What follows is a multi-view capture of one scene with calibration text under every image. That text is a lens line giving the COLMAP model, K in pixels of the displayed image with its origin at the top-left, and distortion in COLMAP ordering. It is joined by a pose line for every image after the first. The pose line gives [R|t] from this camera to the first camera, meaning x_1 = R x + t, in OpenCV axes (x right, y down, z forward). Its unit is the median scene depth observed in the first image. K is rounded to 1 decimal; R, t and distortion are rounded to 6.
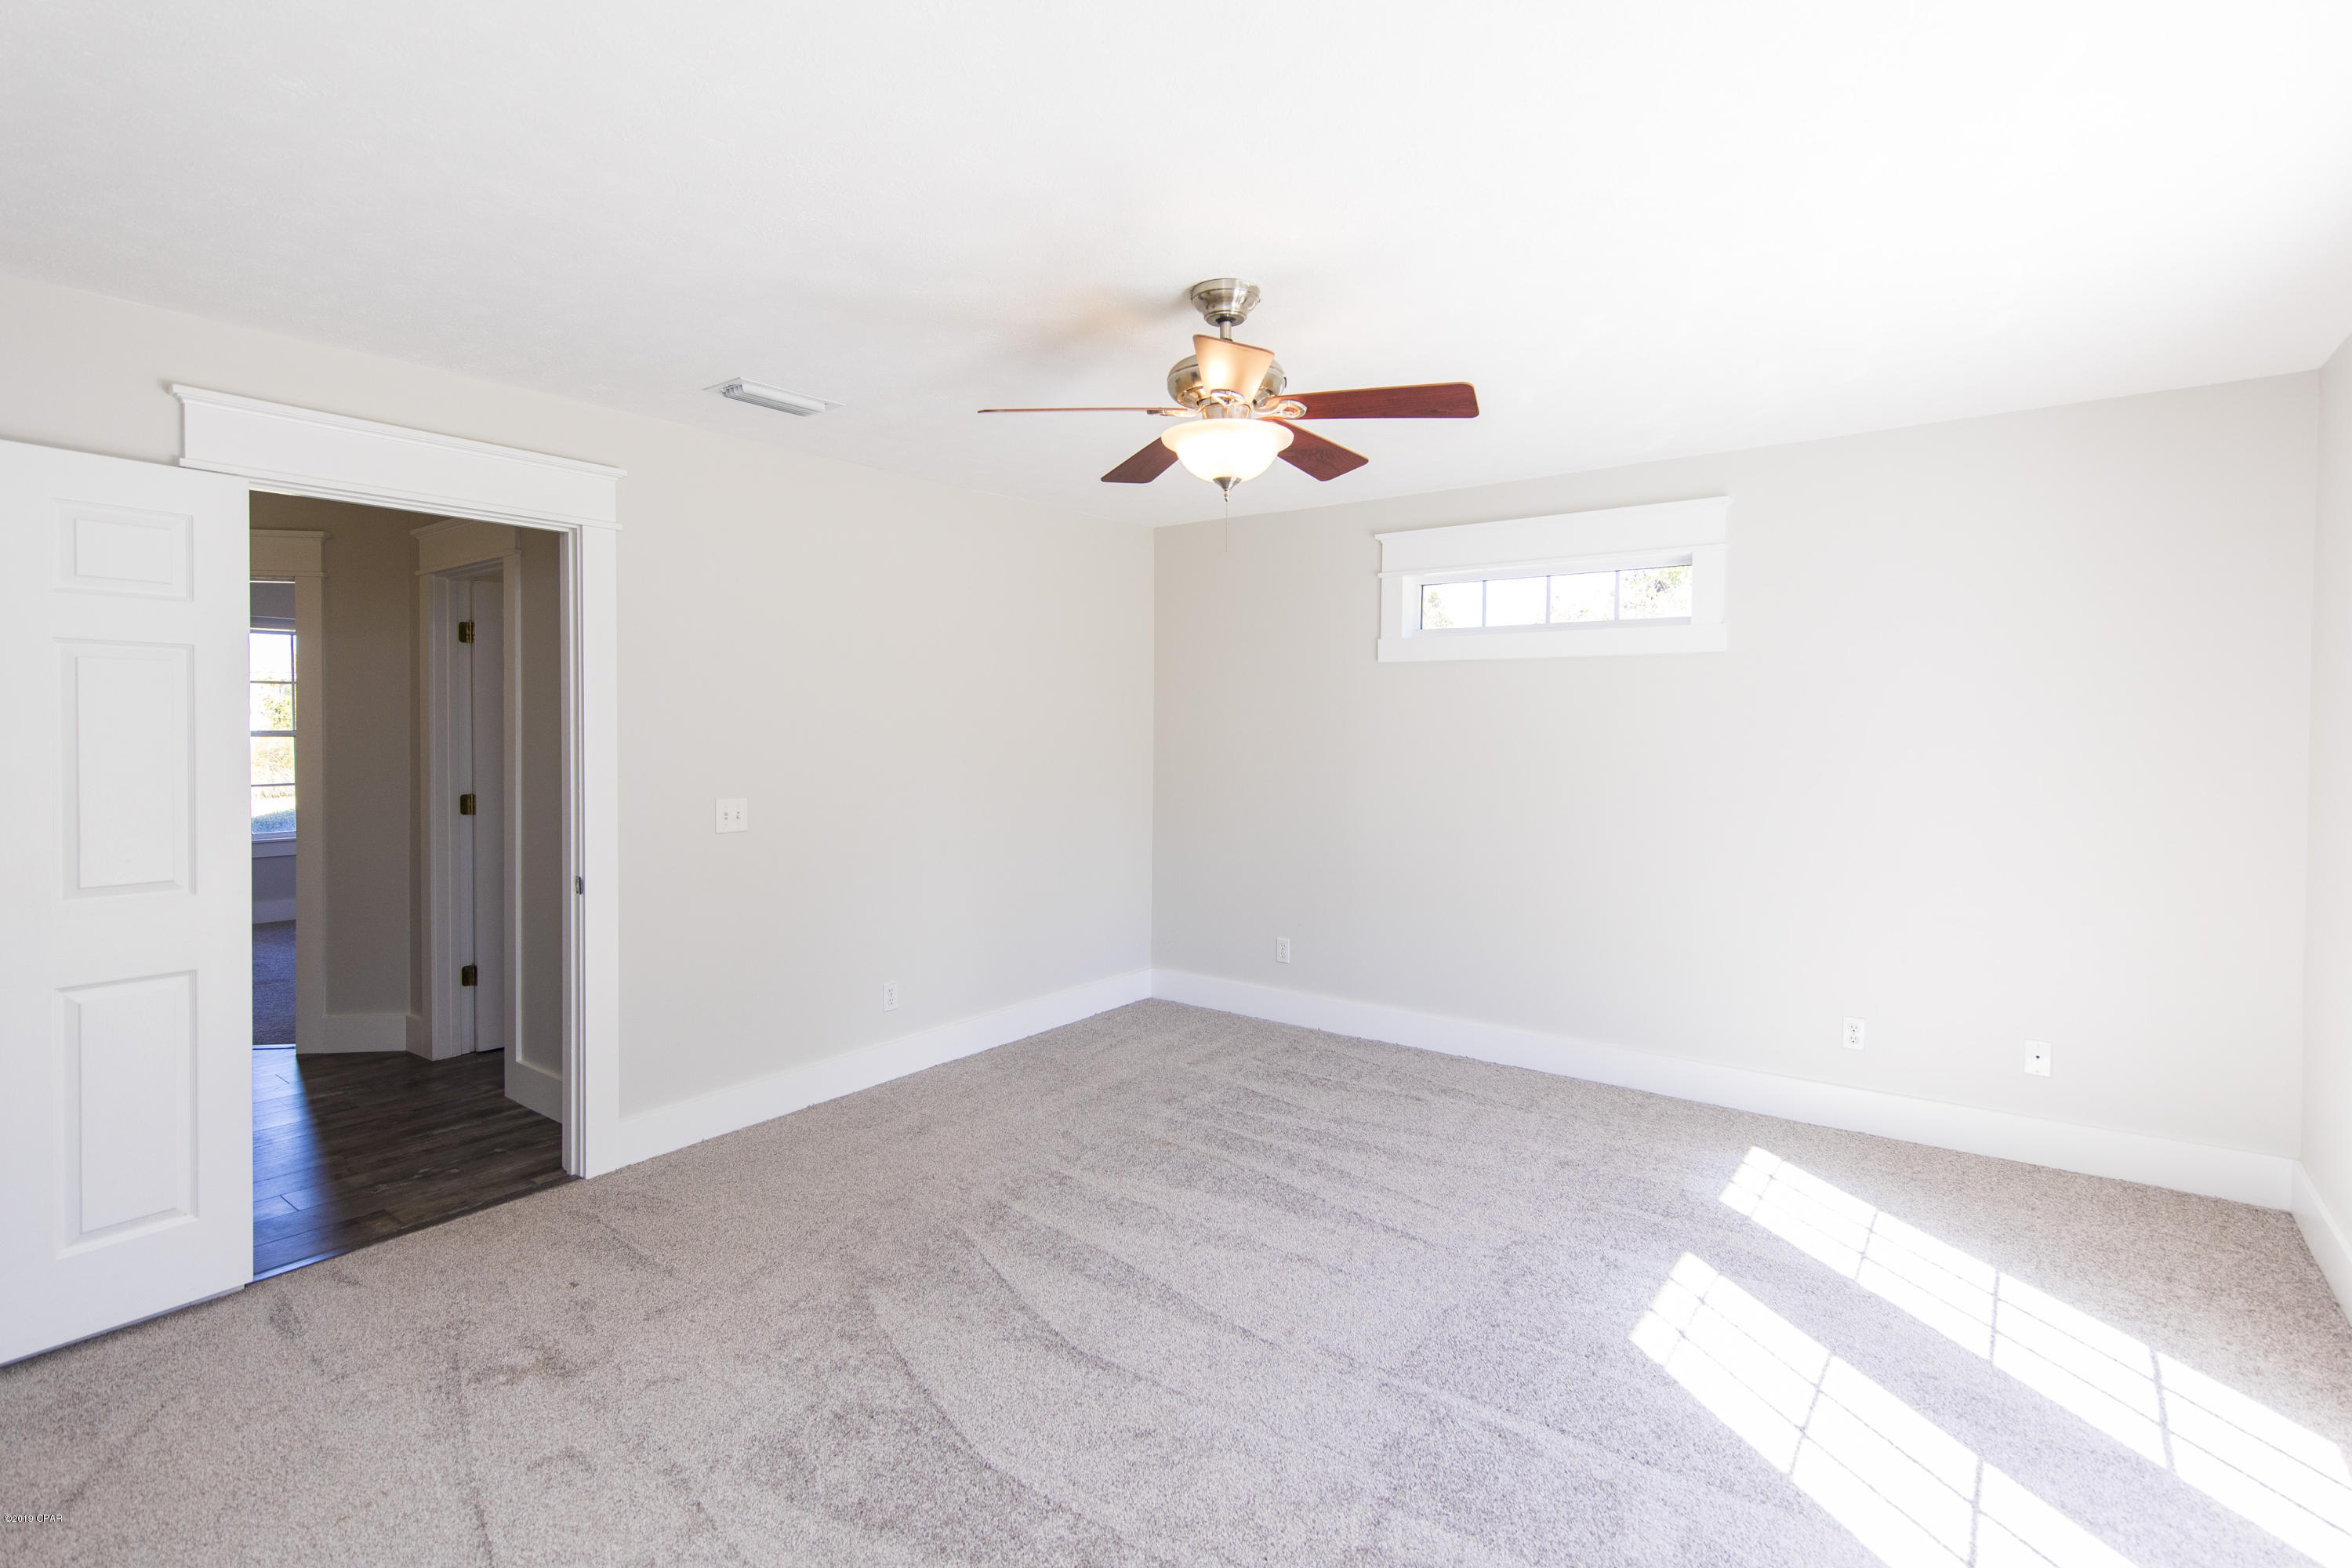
lens RADIAL K [[1116.3, 0, 1167.1], [0, 1116.3, 747.6], [0, 0, 1]] dist [0.004126, -0.000010]
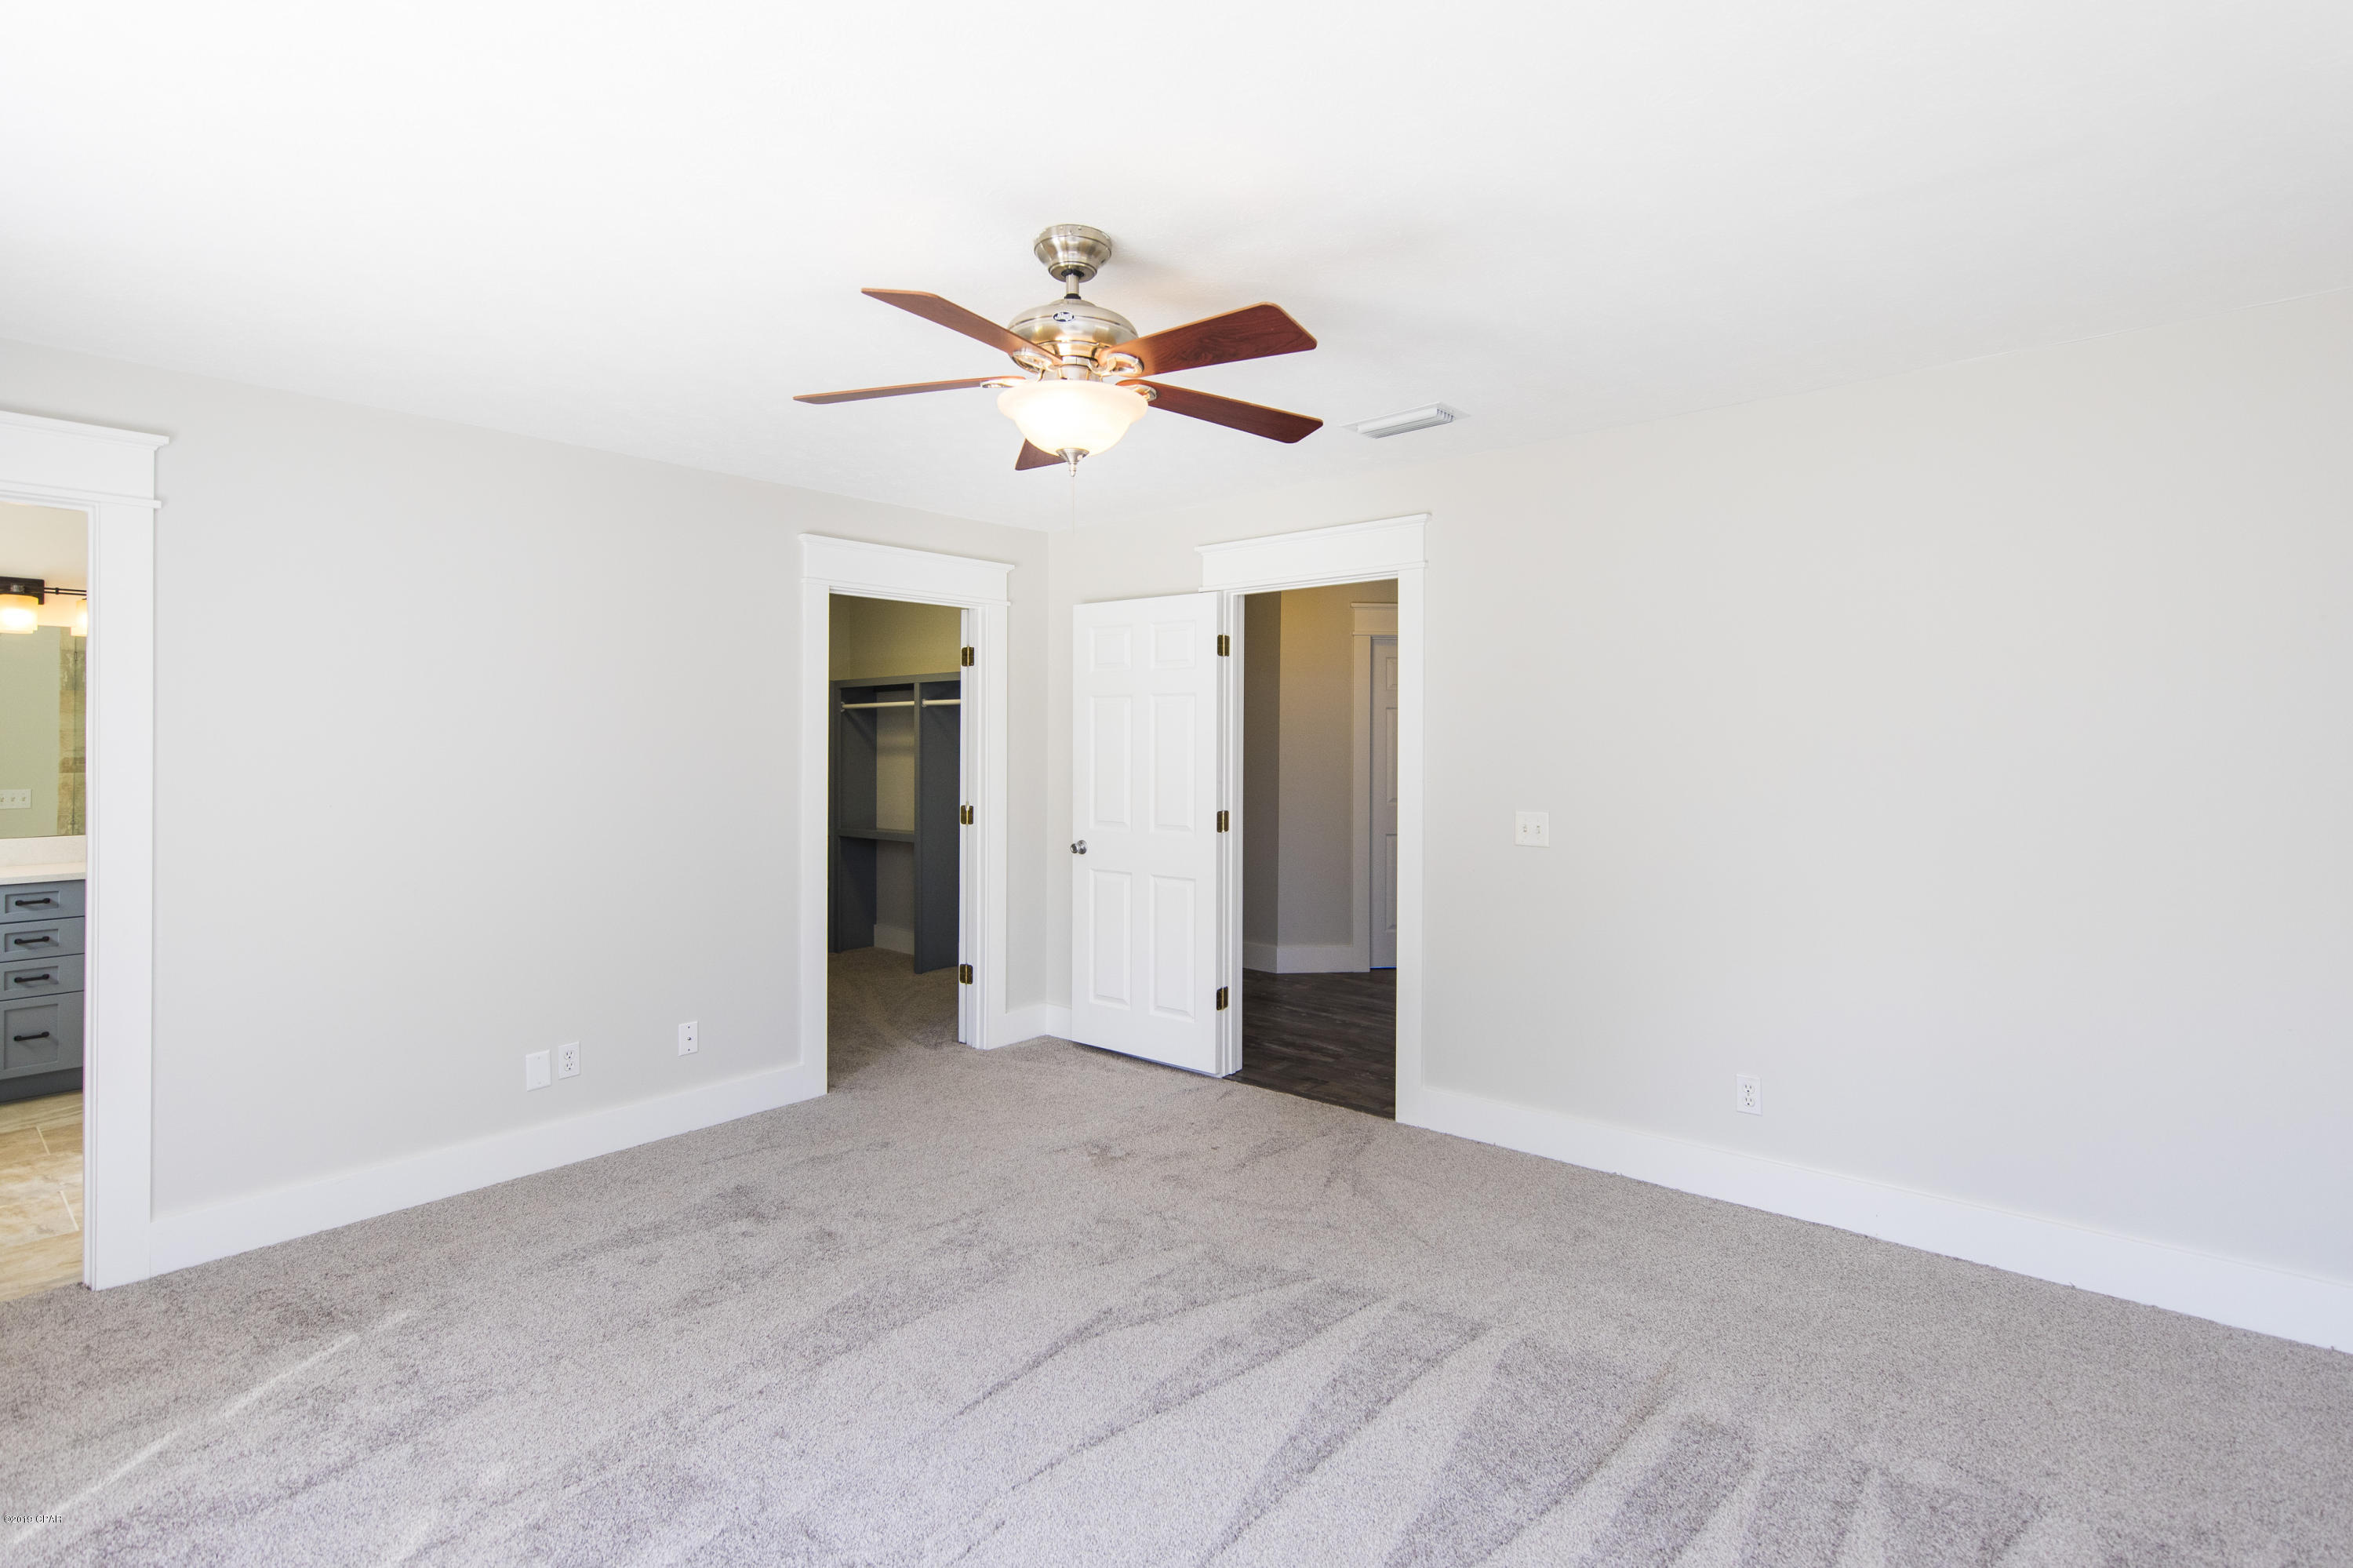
lens RADIAL K [[1116.8, 0, 1167.6], [0, 1116.8, 747.6], [0, 0, 1]] dist [0.004126, -0.000010]
pose [[-0.077229, 0.001381, -0.997012, 0.811108], [-0.008675, 0.999960, 0.002057, -0.012916], [0.996976, 0.008808, -0.077213, 1.008938]]
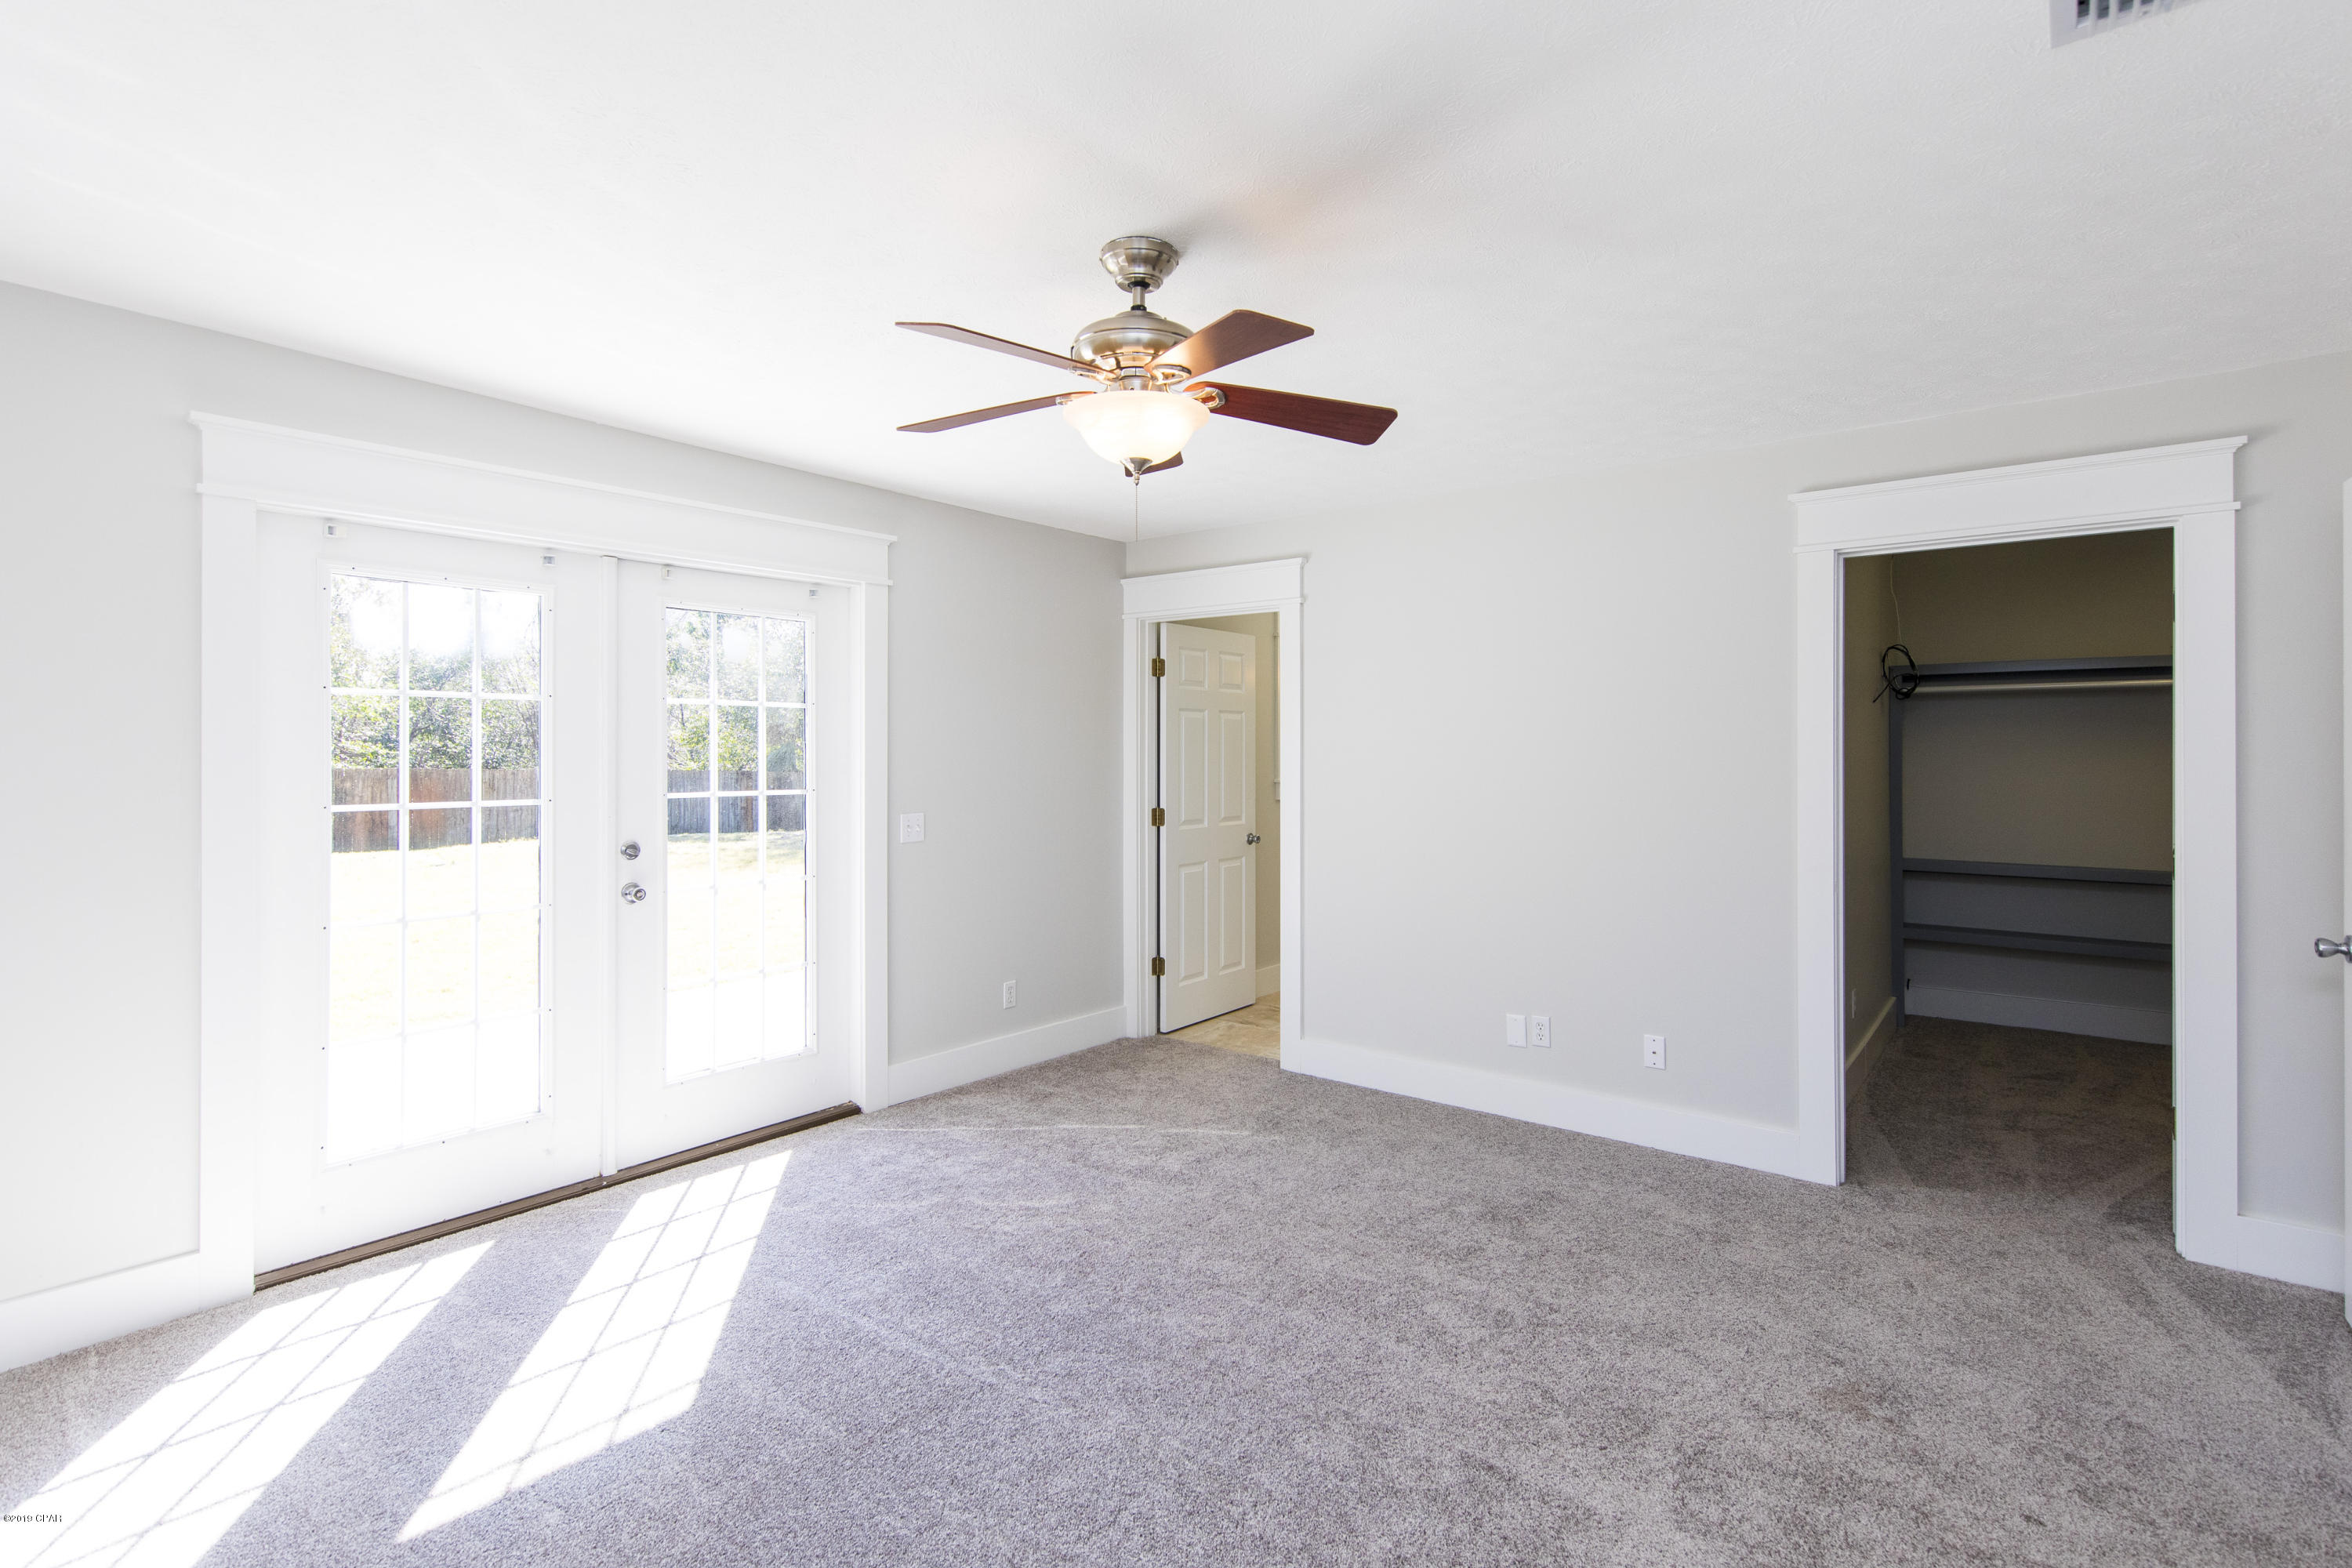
lens RADIAL K [[1116.3, 0, 1167.1], [0, 1116.3, 747.6], [0, 0, 1]] dist [0.004126, -0.000010]
pose [[-0.999416, -0.006794, 0.033485, 0.000921], [-0.006493, 0.999938, 0.009083, -0.016752], [-0.033544, 0.008860, -0.999398, 1.676342]]
